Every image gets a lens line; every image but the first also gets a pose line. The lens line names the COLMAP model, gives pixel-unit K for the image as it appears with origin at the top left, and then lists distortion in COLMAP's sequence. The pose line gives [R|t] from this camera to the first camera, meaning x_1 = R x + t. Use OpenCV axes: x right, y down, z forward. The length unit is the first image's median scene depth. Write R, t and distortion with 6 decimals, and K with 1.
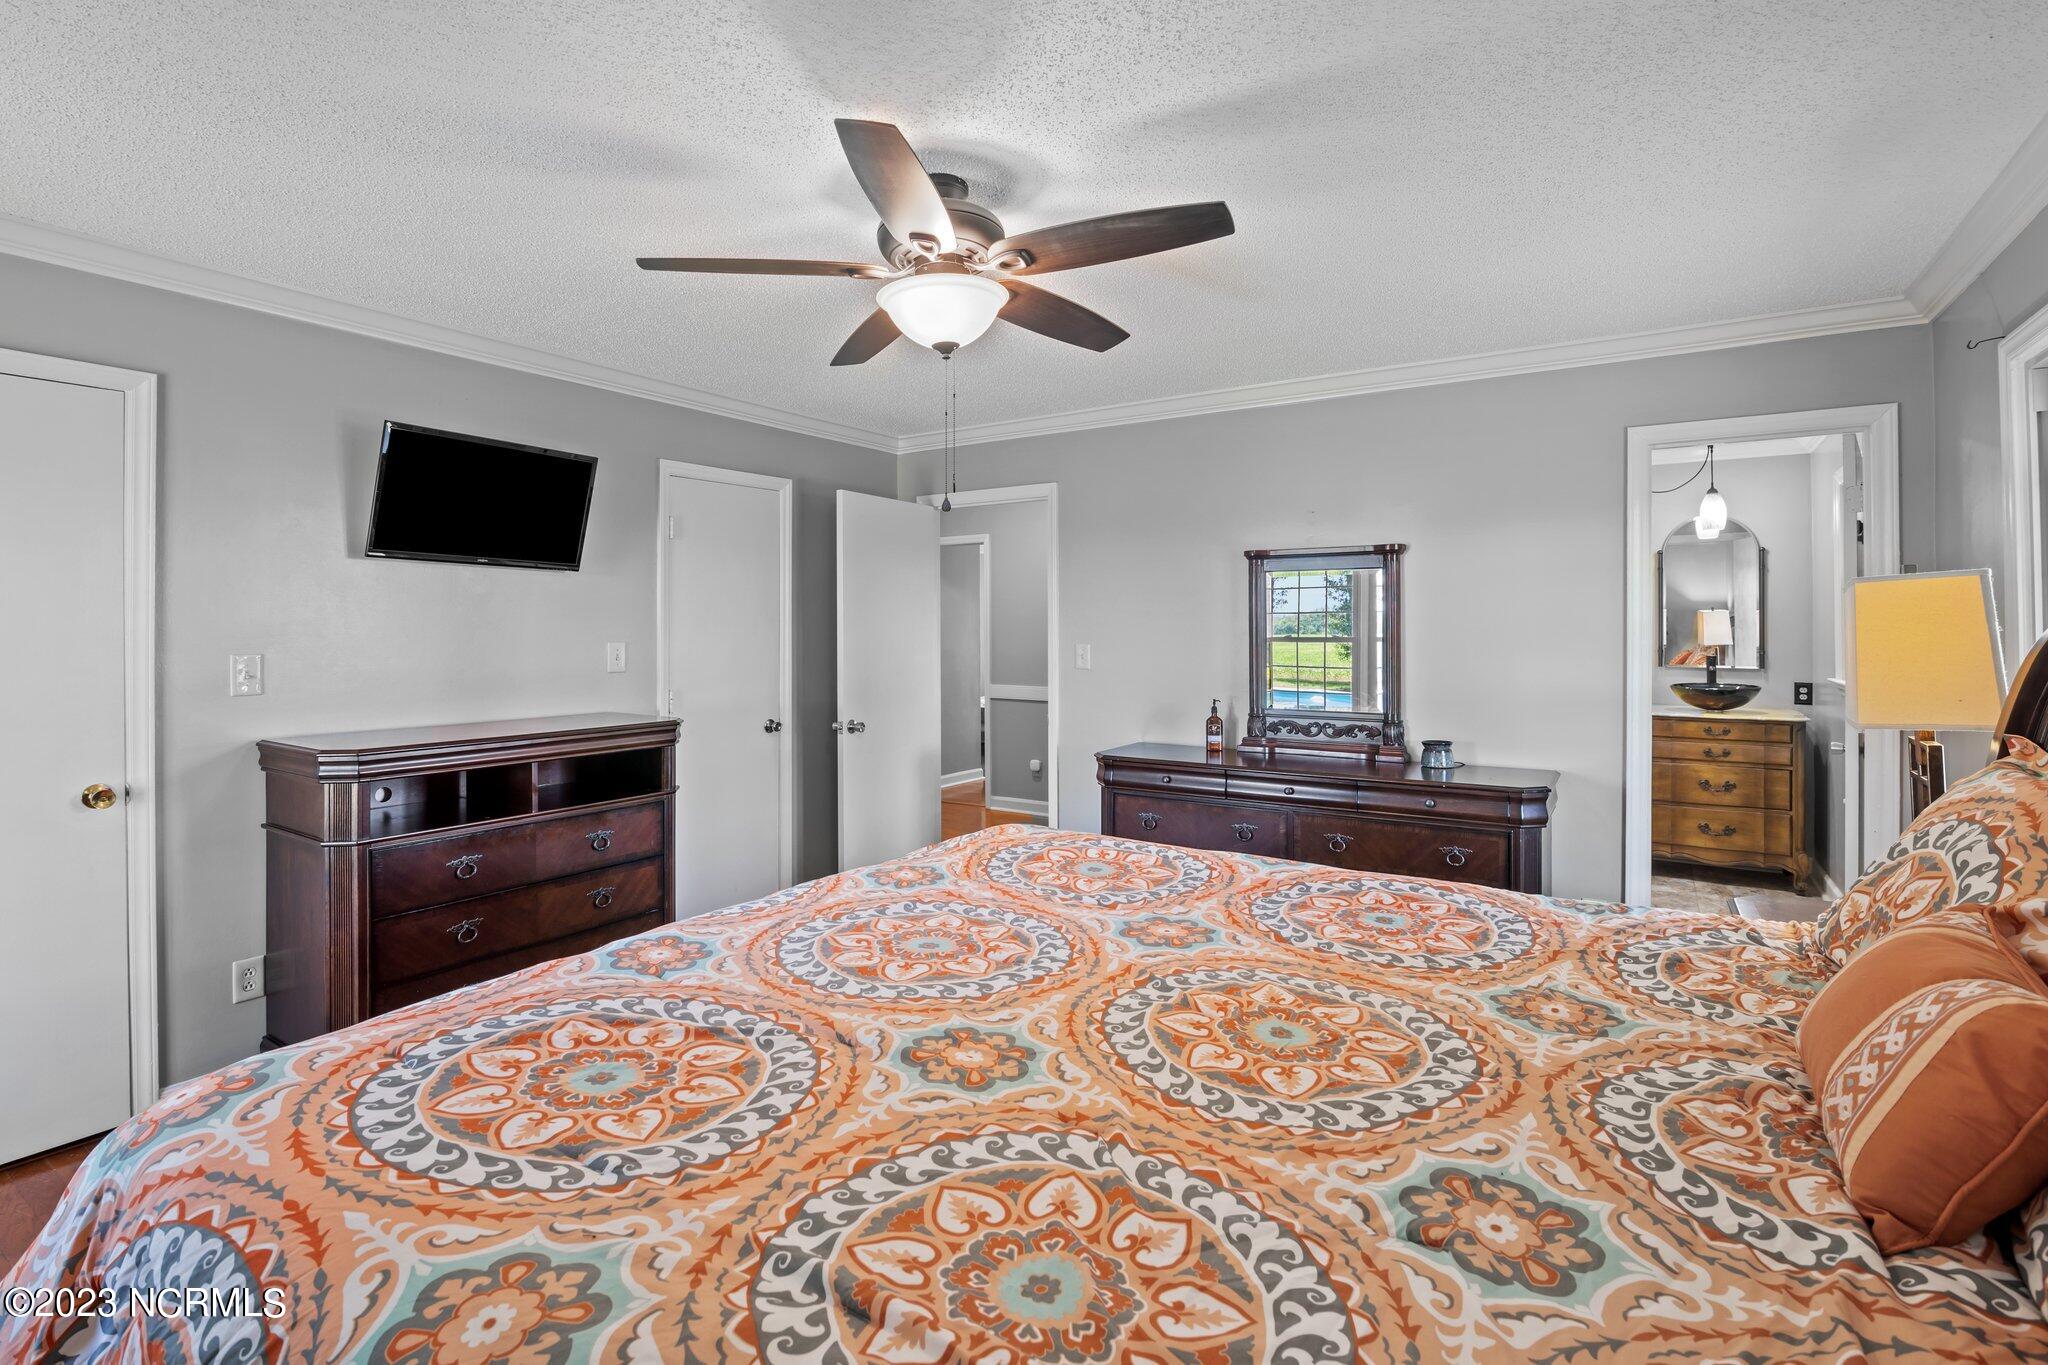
lens RADIAL K [[989.1, 0, 1030.3], [0, 989.1, 630.1], [0, 0, 1]] dist [0.000637, -0.000003]
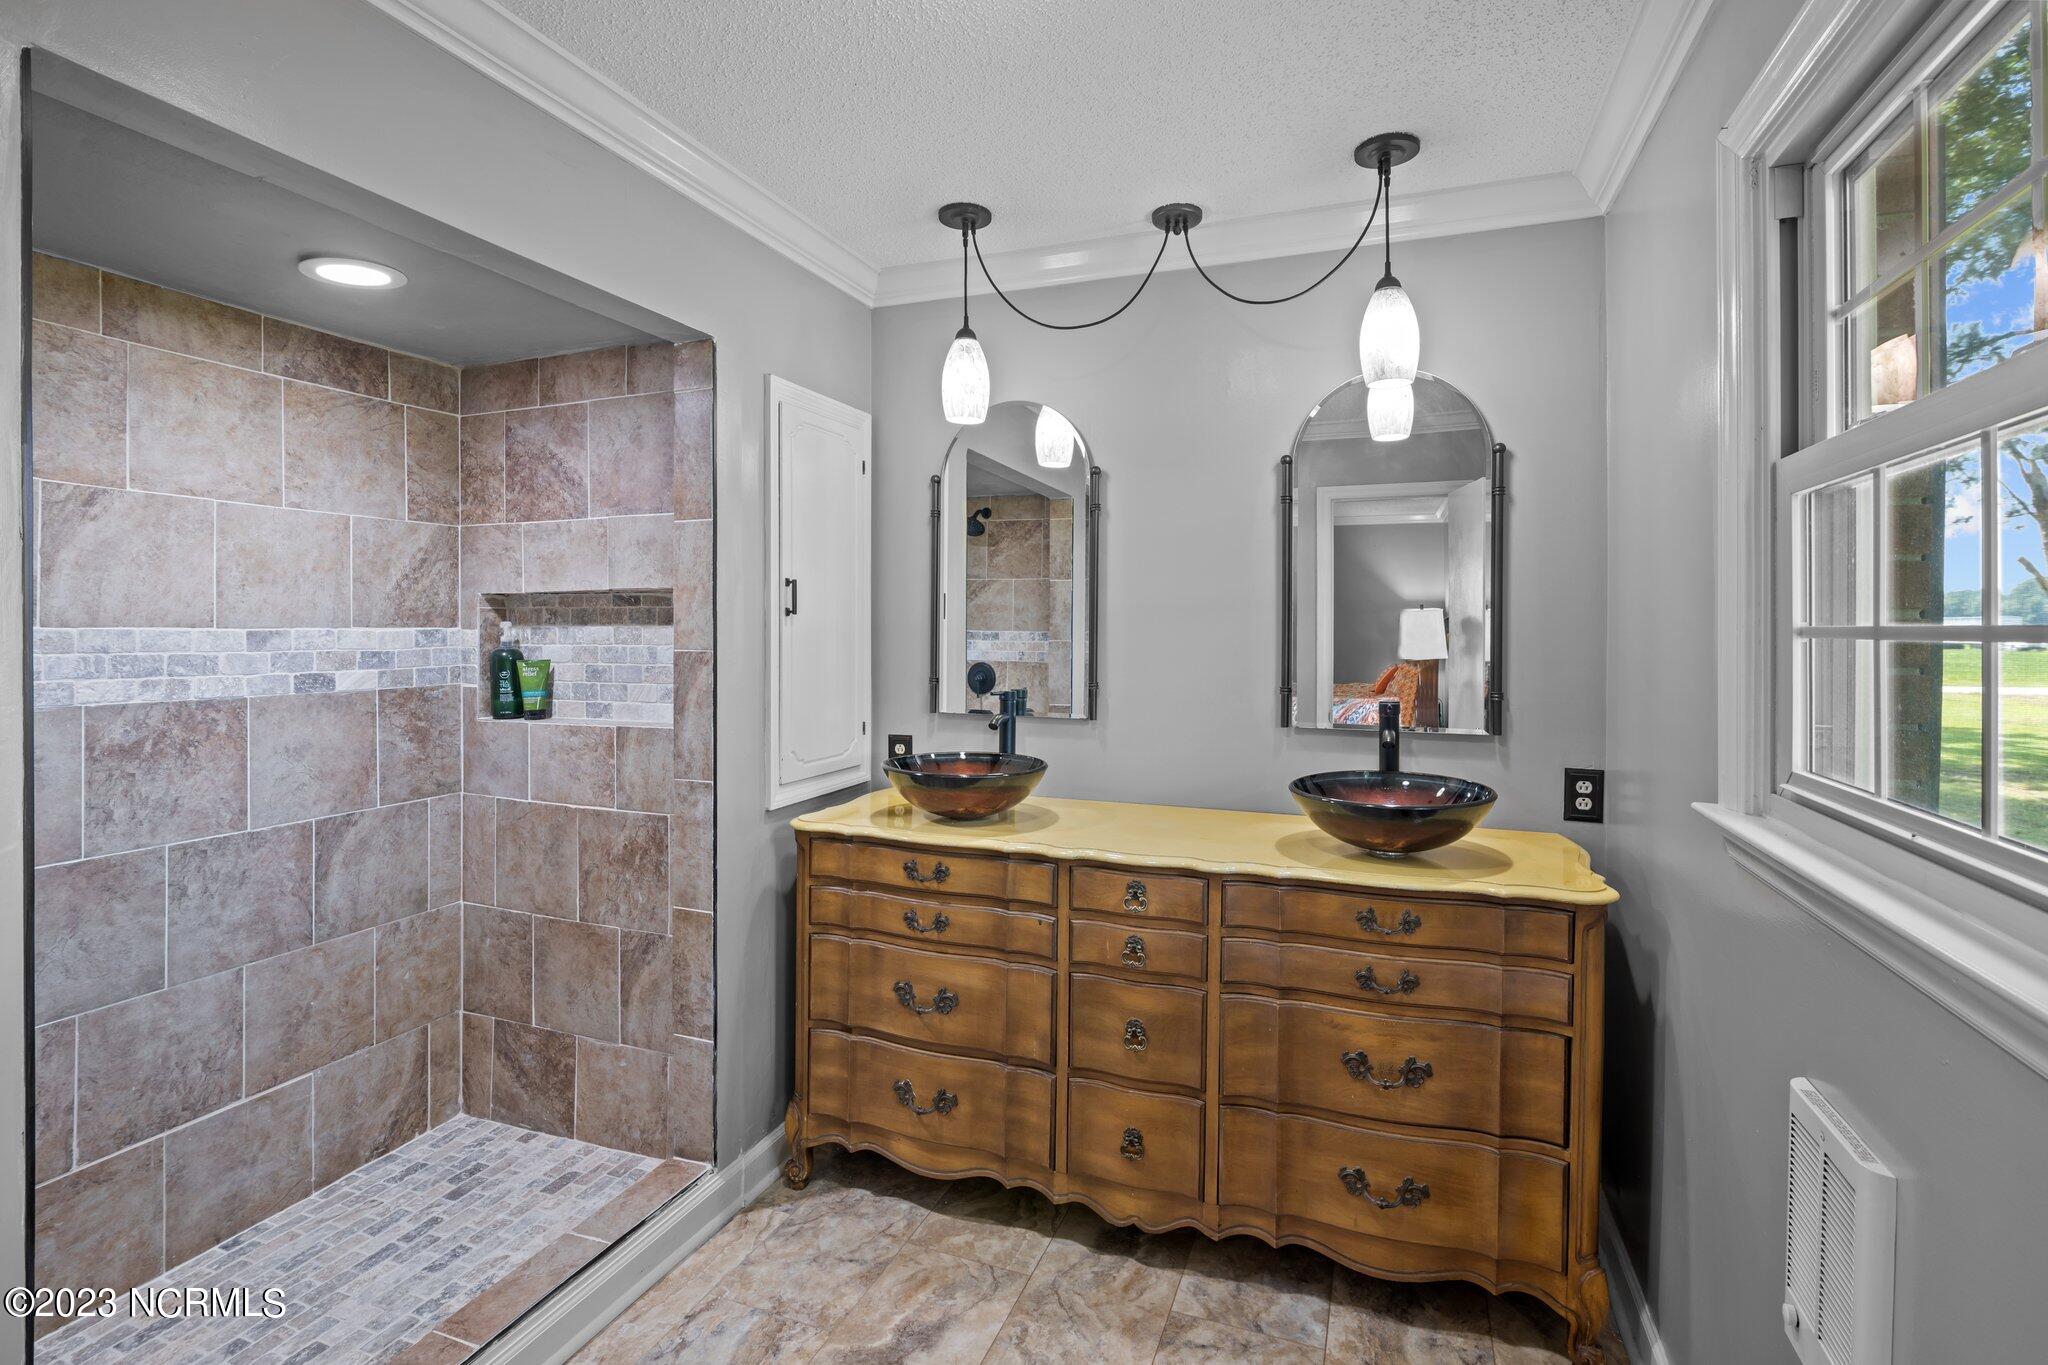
lens RADIAL K [[953.3, 0, 1020.7], [0, 953.3, 645.1], [0, 0, 1]] dist [-0.012591, 0.001066]
pose [[0.982396, 0.001792, 0.186800, 0.493473], [-0.004415, 0.999897, 0.013628, -0.003669], [-0.186756, -0.014213, 0.982303, 0.680006]]
